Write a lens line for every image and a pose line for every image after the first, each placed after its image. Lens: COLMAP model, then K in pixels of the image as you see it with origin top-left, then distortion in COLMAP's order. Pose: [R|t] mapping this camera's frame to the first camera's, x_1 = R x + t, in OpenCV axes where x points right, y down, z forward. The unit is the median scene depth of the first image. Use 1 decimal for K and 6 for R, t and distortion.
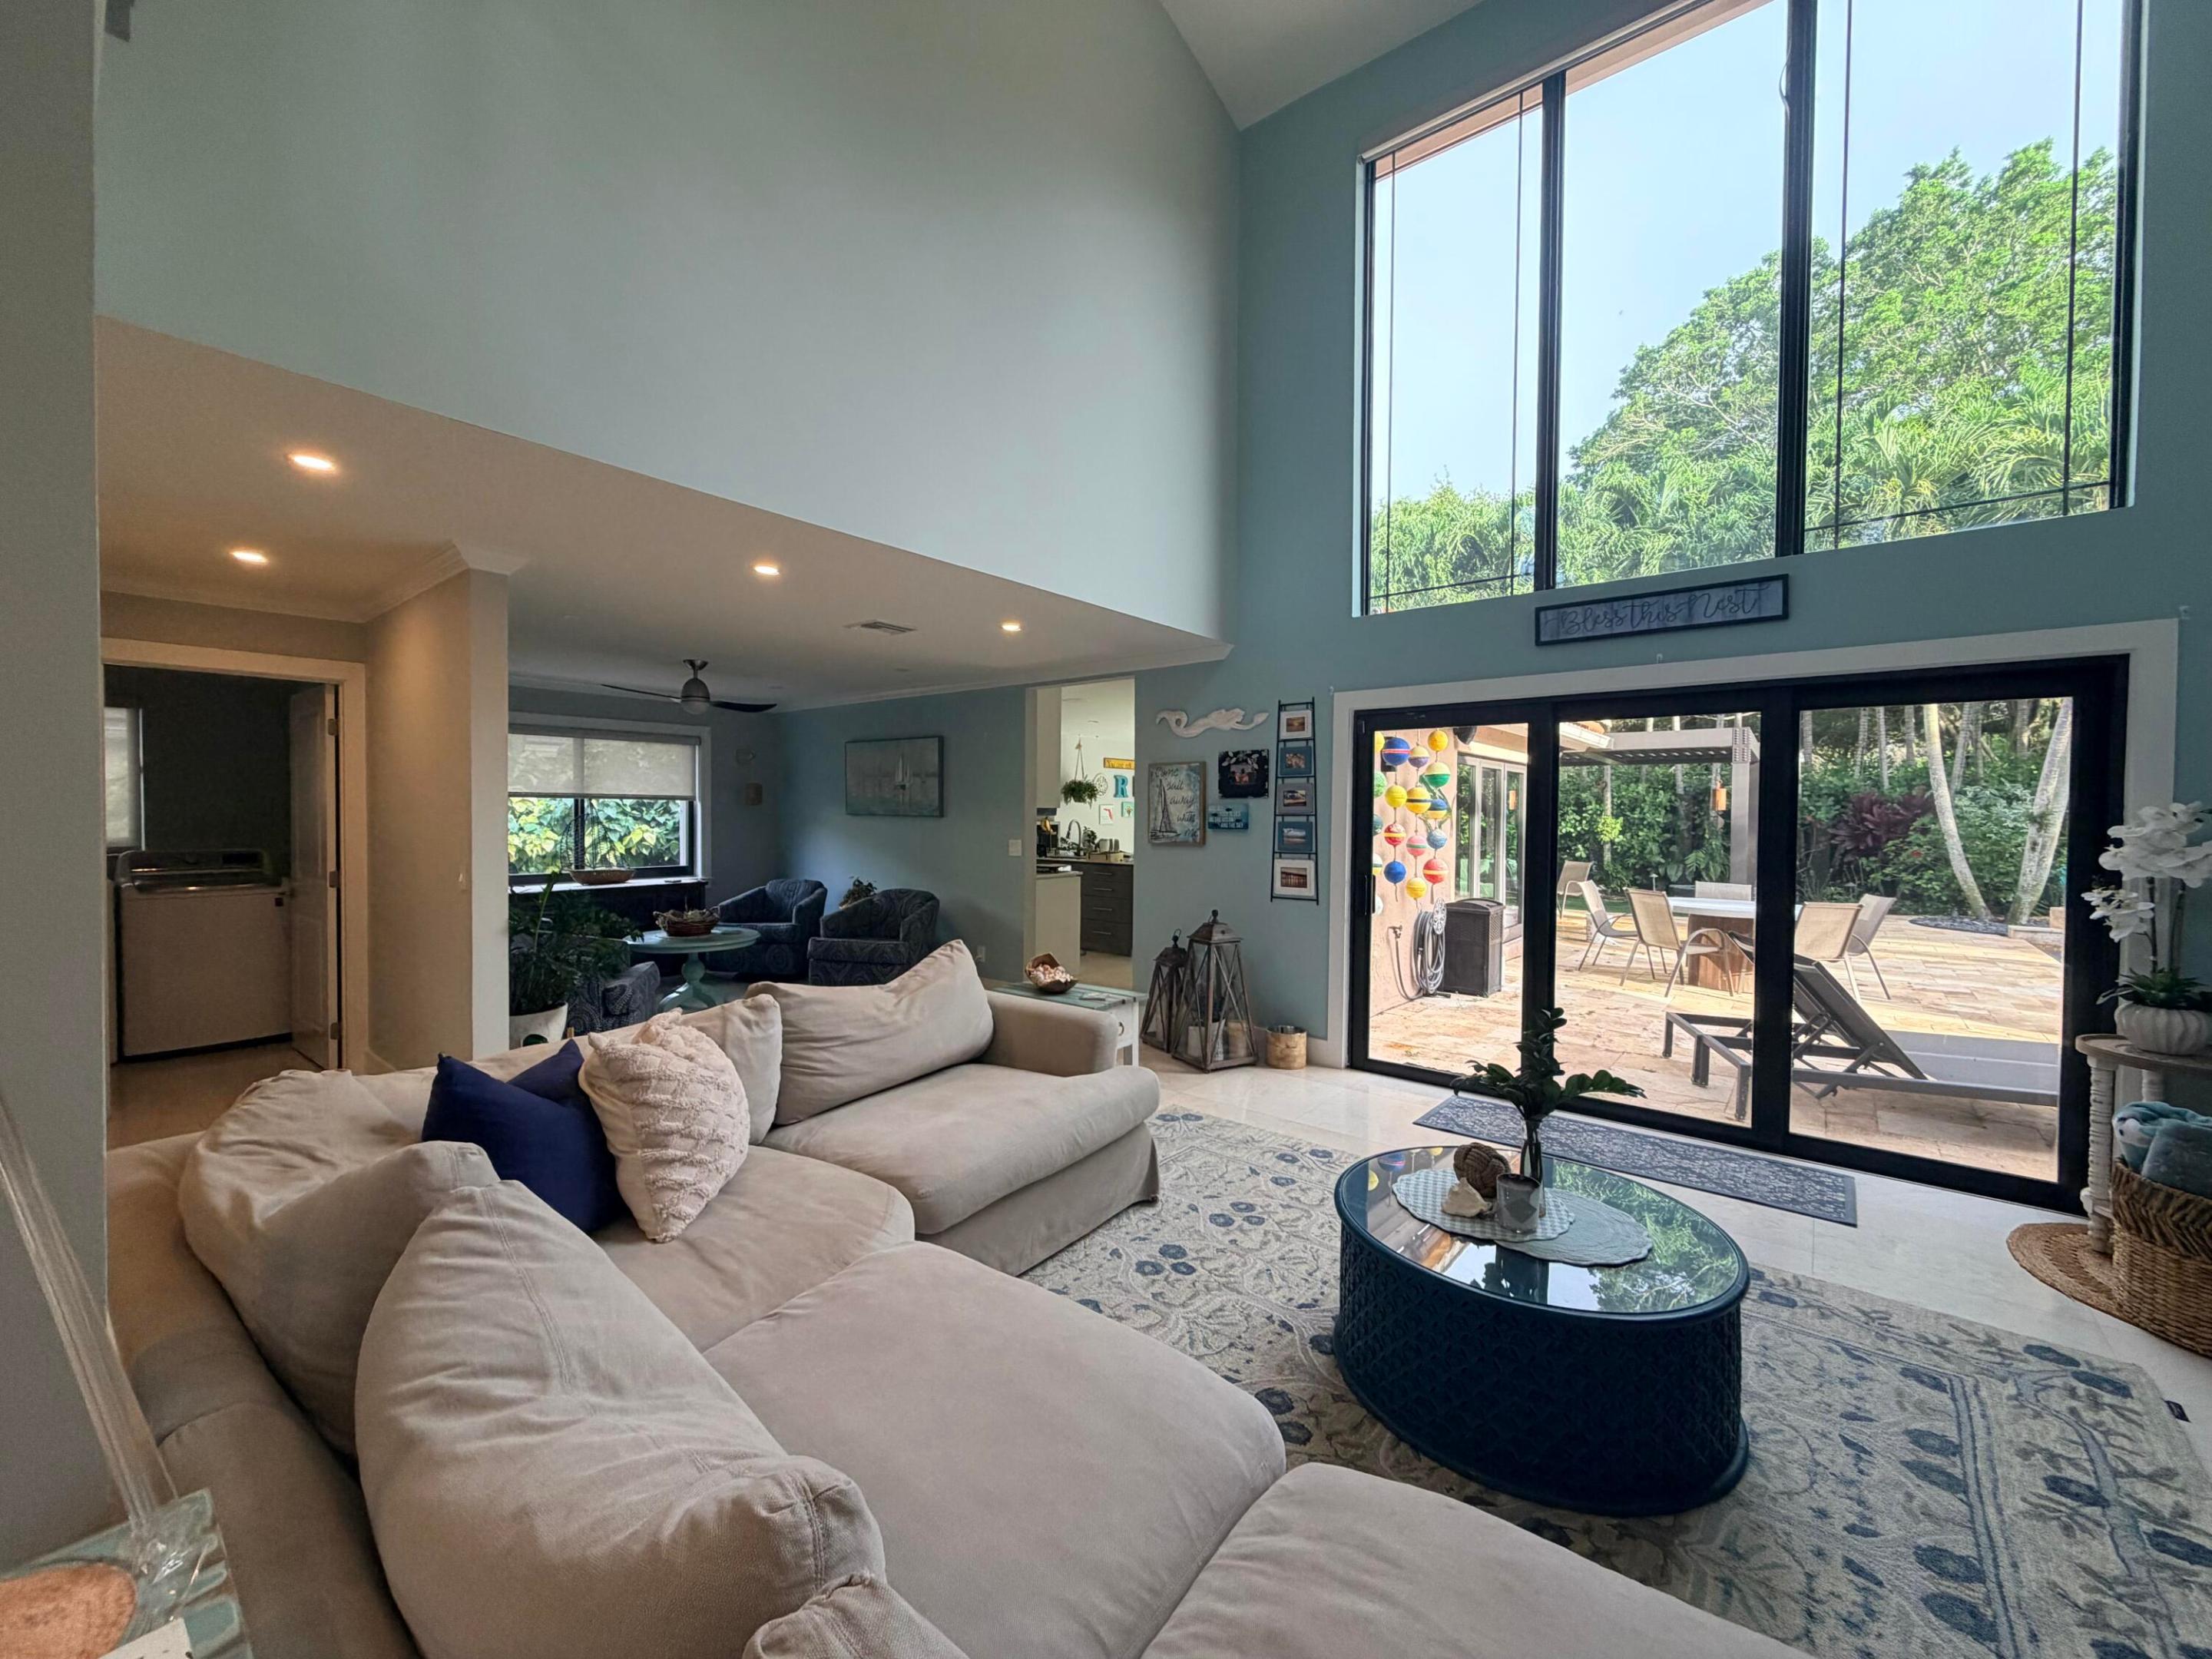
lens RADIAL K [[876.3, 0, 1106.0], [0, 876.3, 829.5], [0, 0, 1]] dist [0.000750, -0.000120]
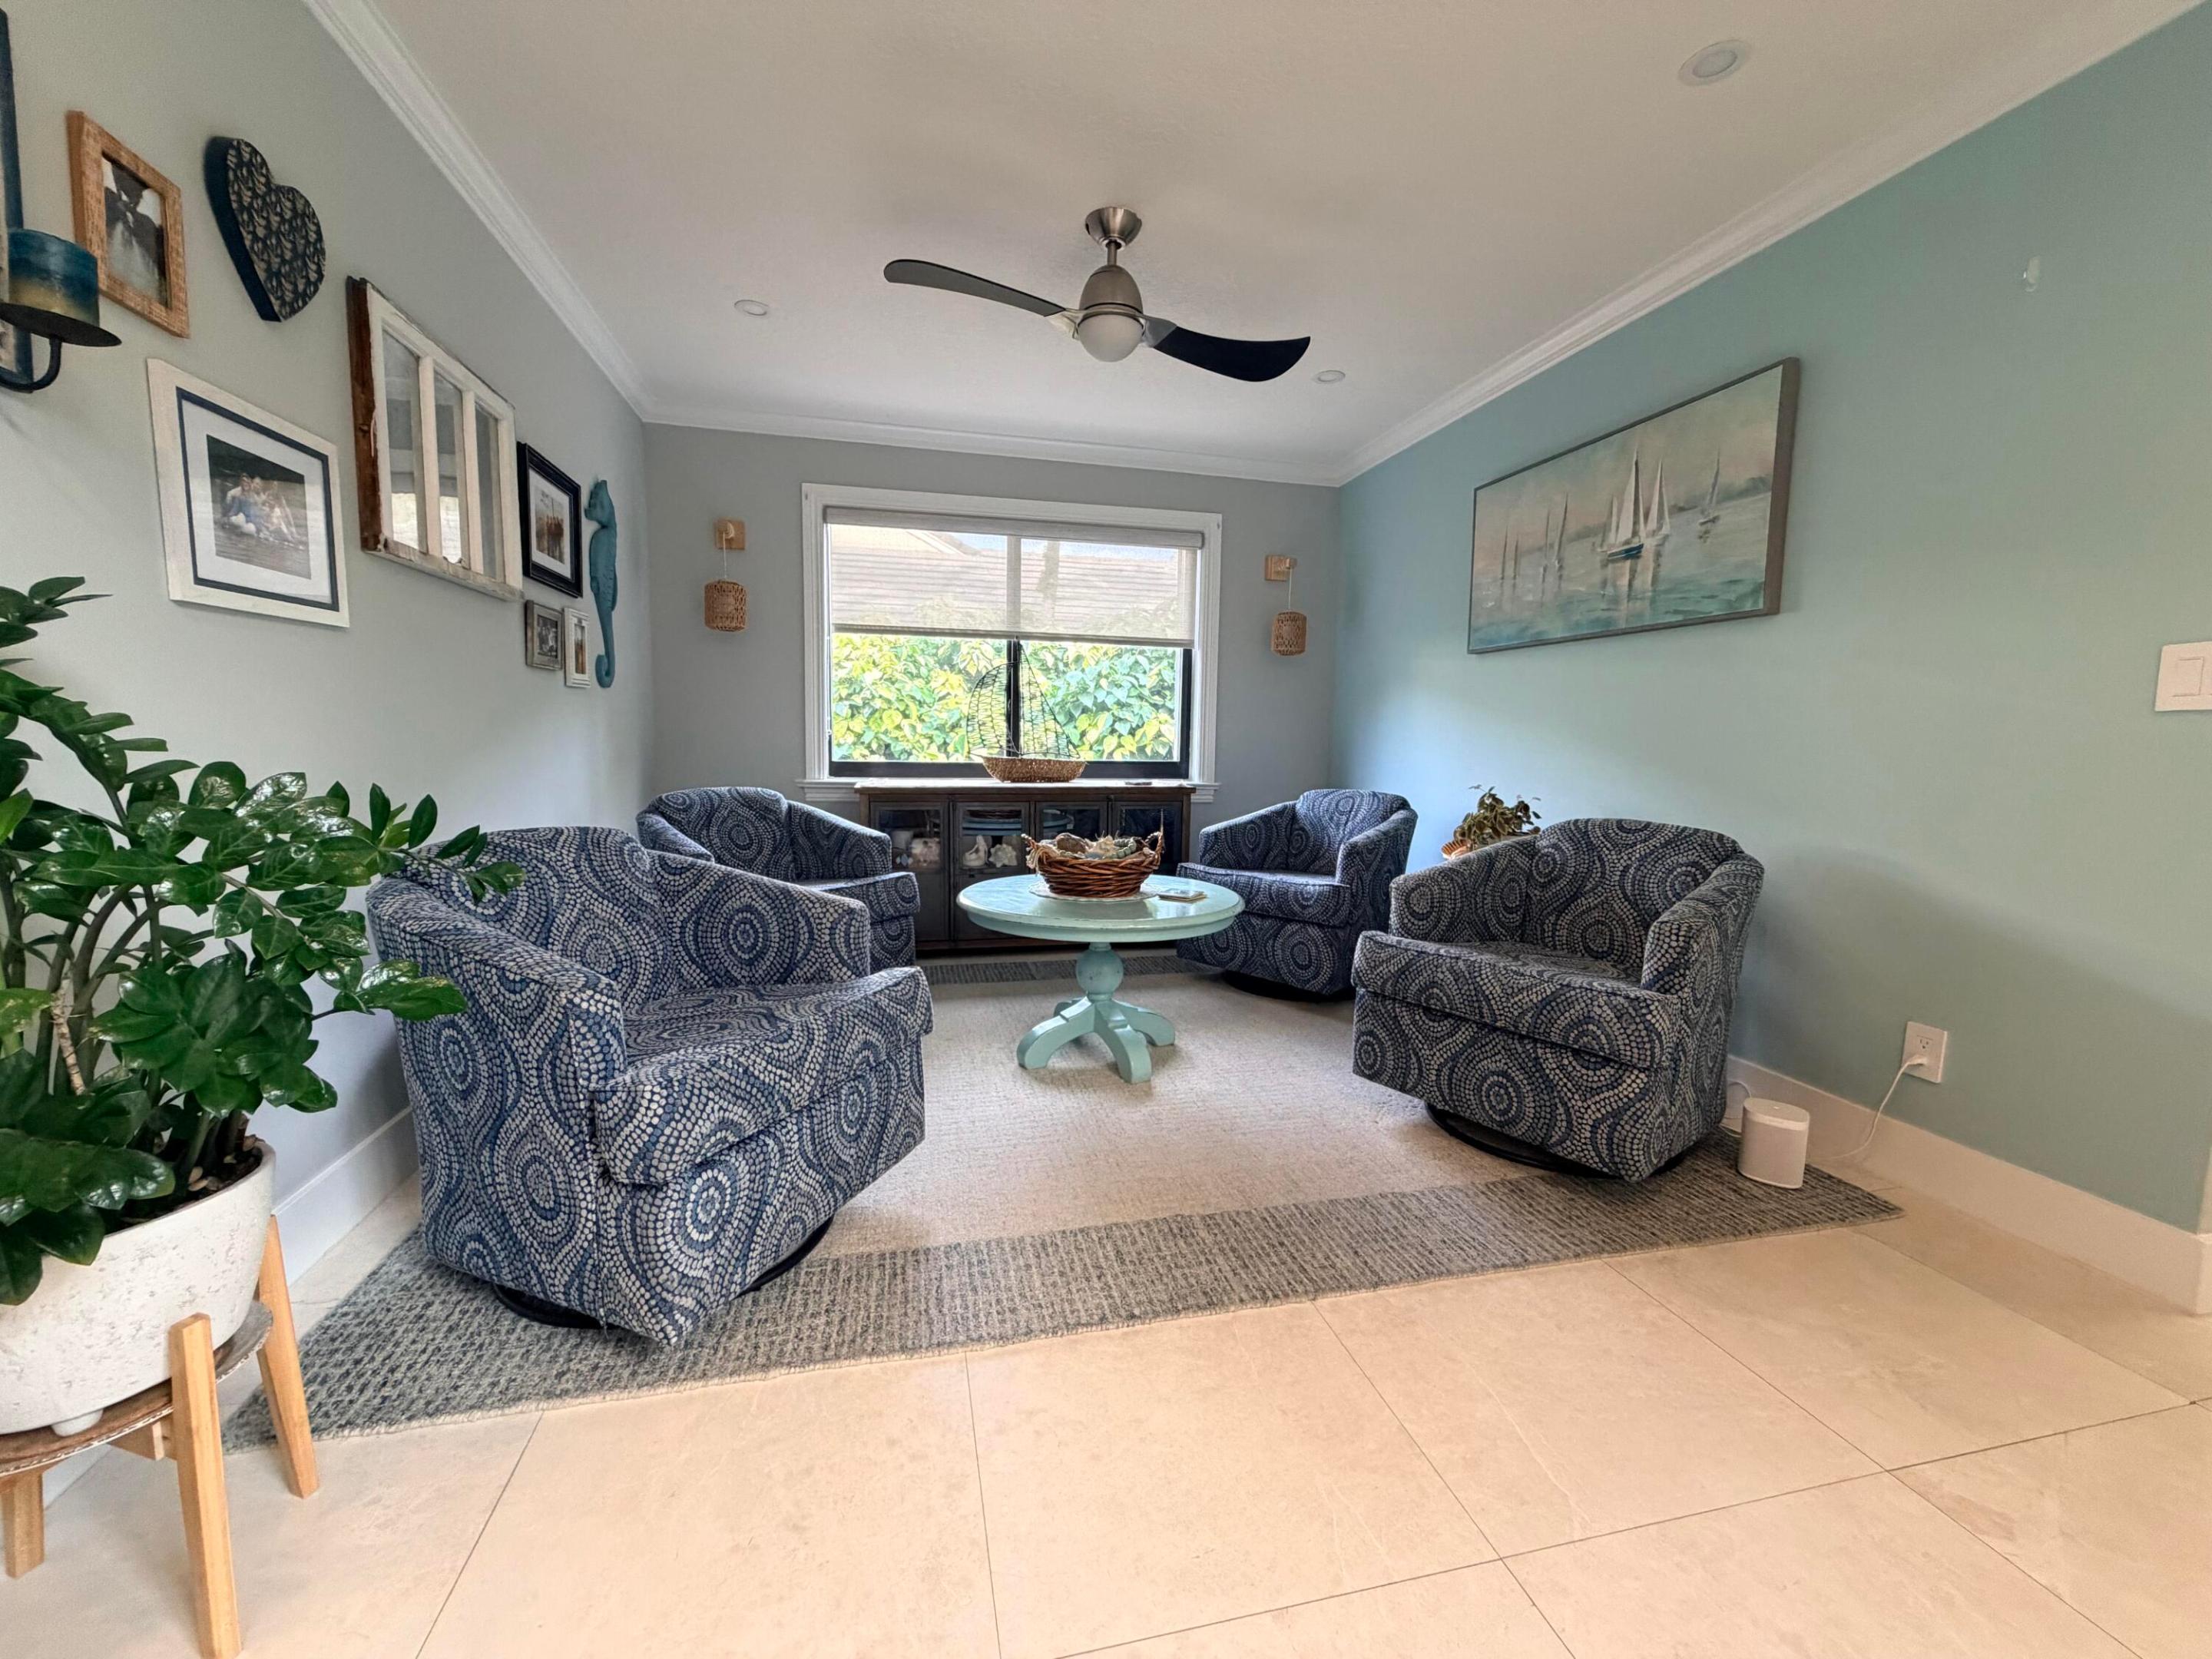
lens RADIAL K [[889.4, 0, 1099.5], [0, 889.4, 827.2], [0, 0, 1]] dist [0.000805, 0.000079]
pose [[0.791396, 0.064577, -0.607883, -0.202863], [-0.023017, 0.996847, 0.075931, 0.053759], [0.610870, -0.046100, 0.790388, 0.647421]]
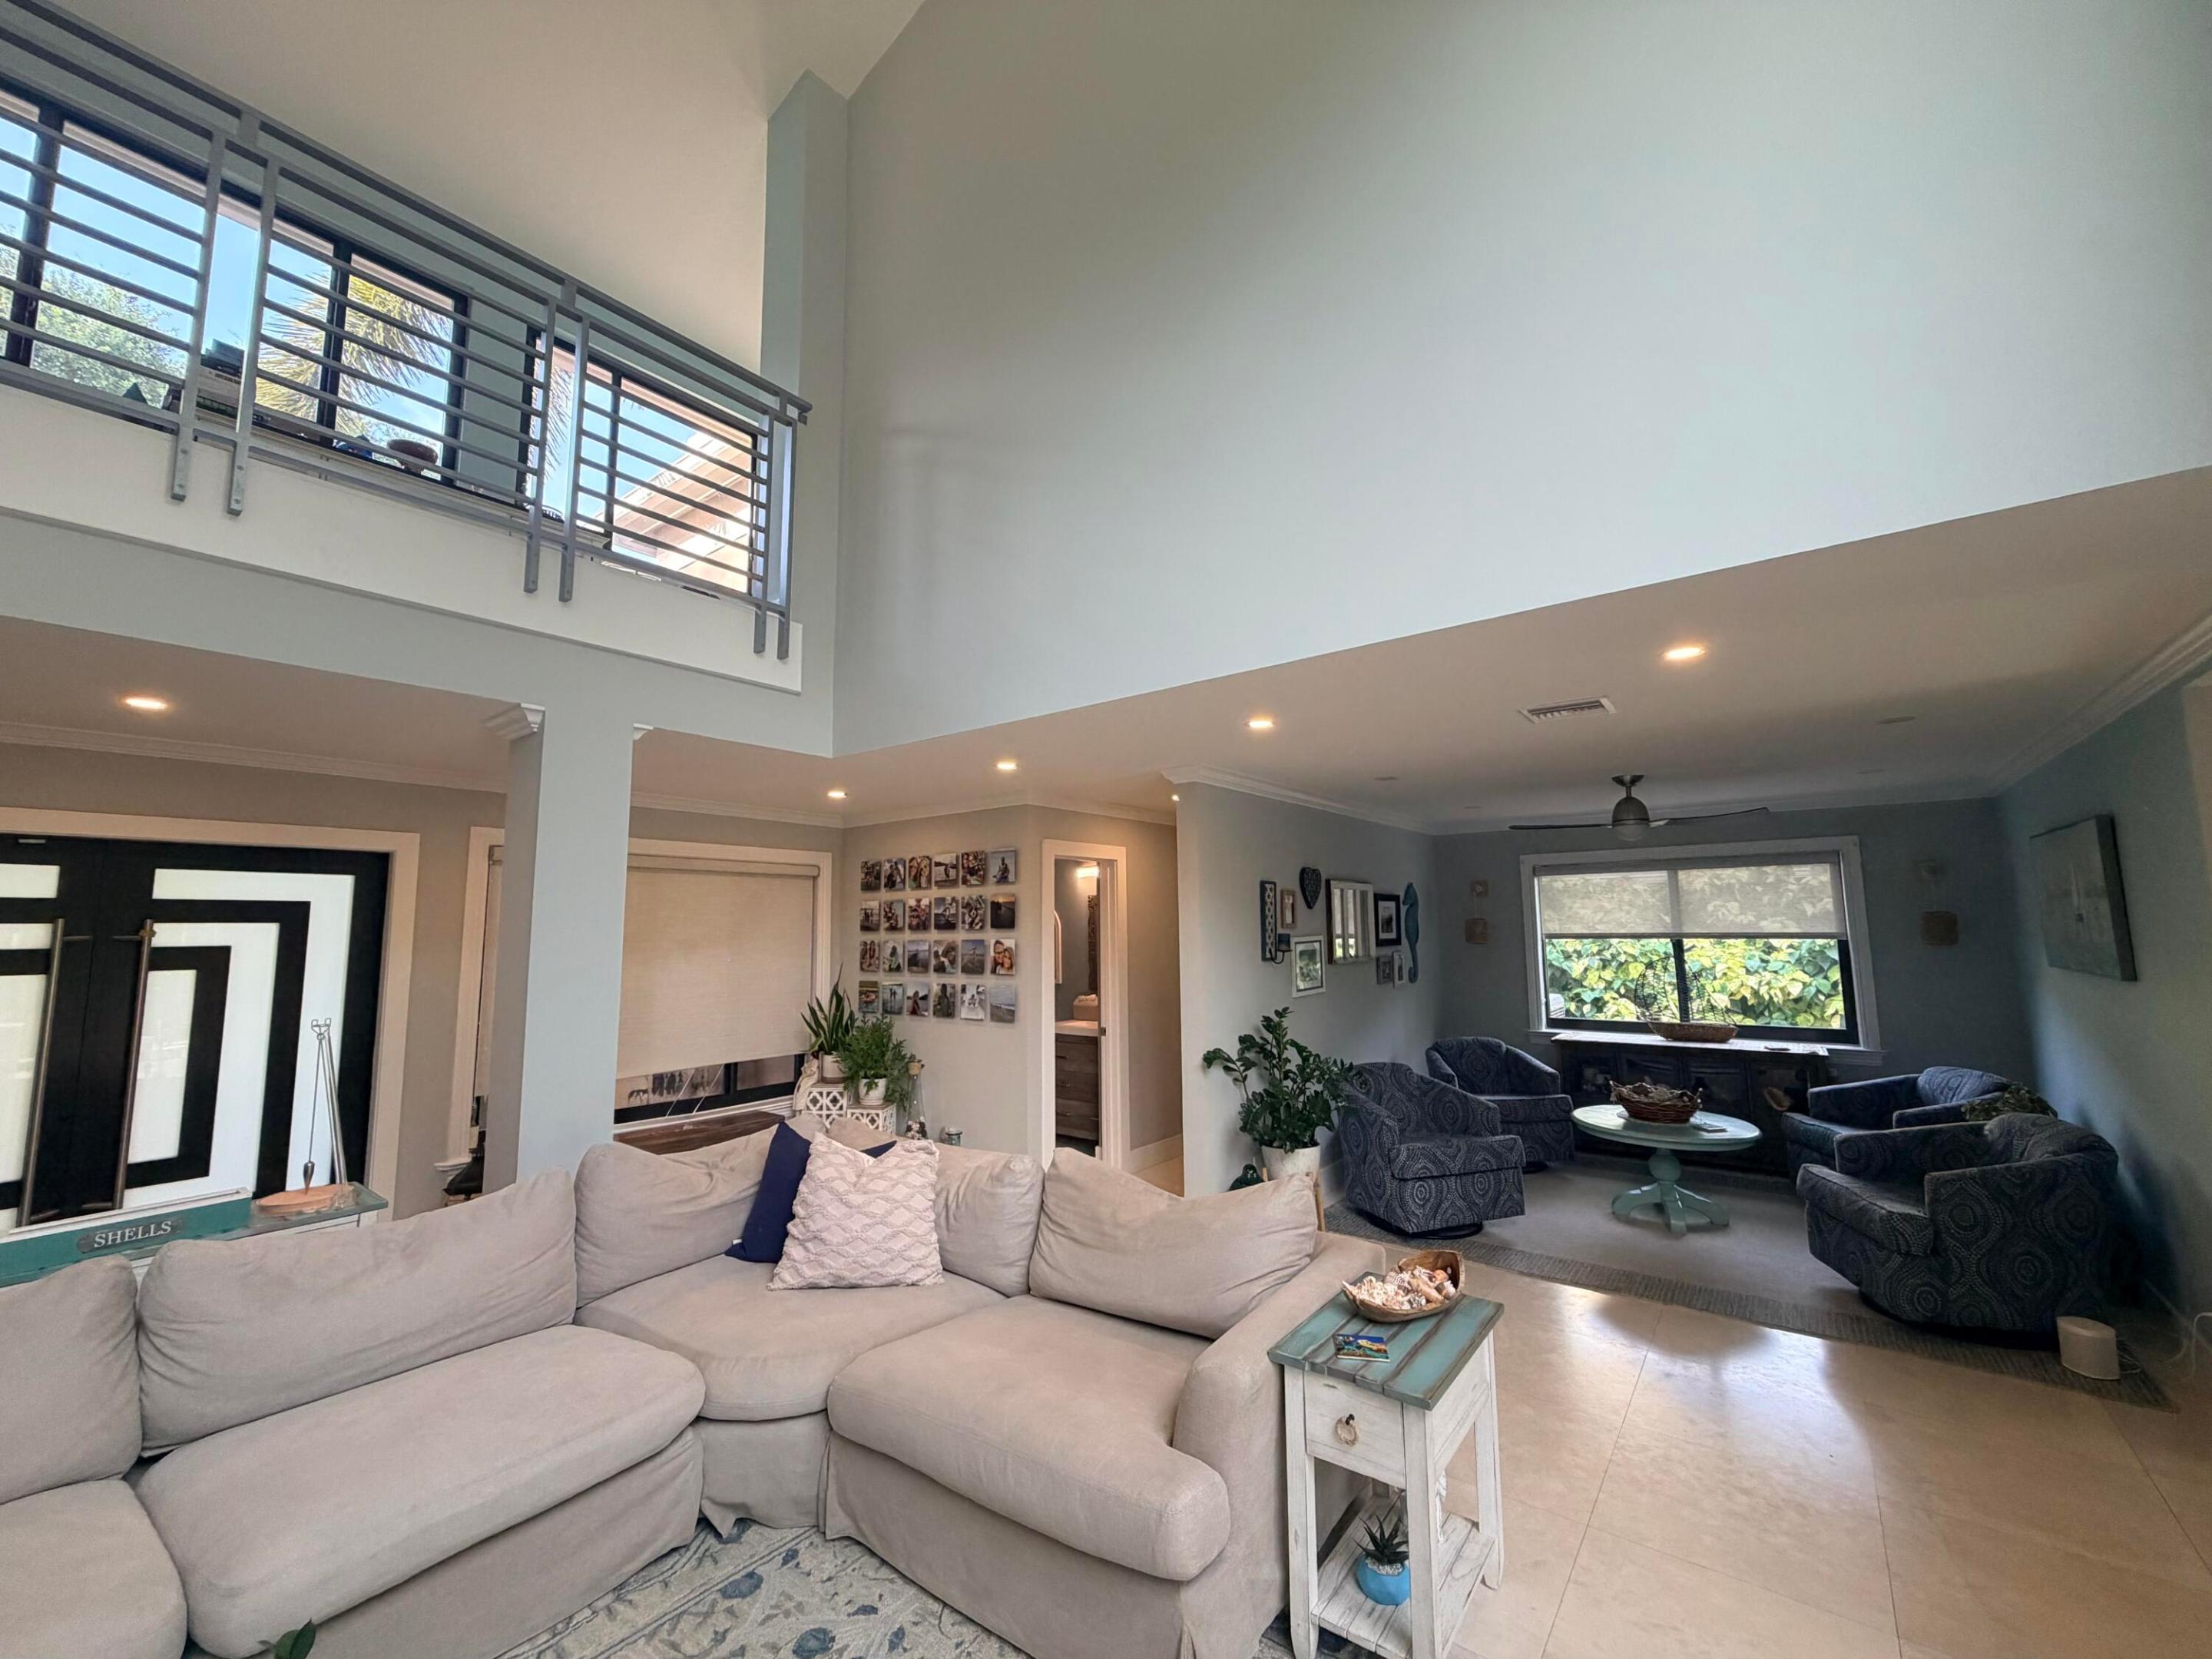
lens RADIAL K [[889.4, 0, 1099.5], [0, 889.4, 827.2], [0, 0, 1]] dist [0.000805, 0.000079]
pose [[0.025607, -0.120825, -0.992343, 0.334691], [-0.013010, 0.992545, -0.121185, -0.036441], [0.999587, 0.016014, 0.023844, 0.476449]]
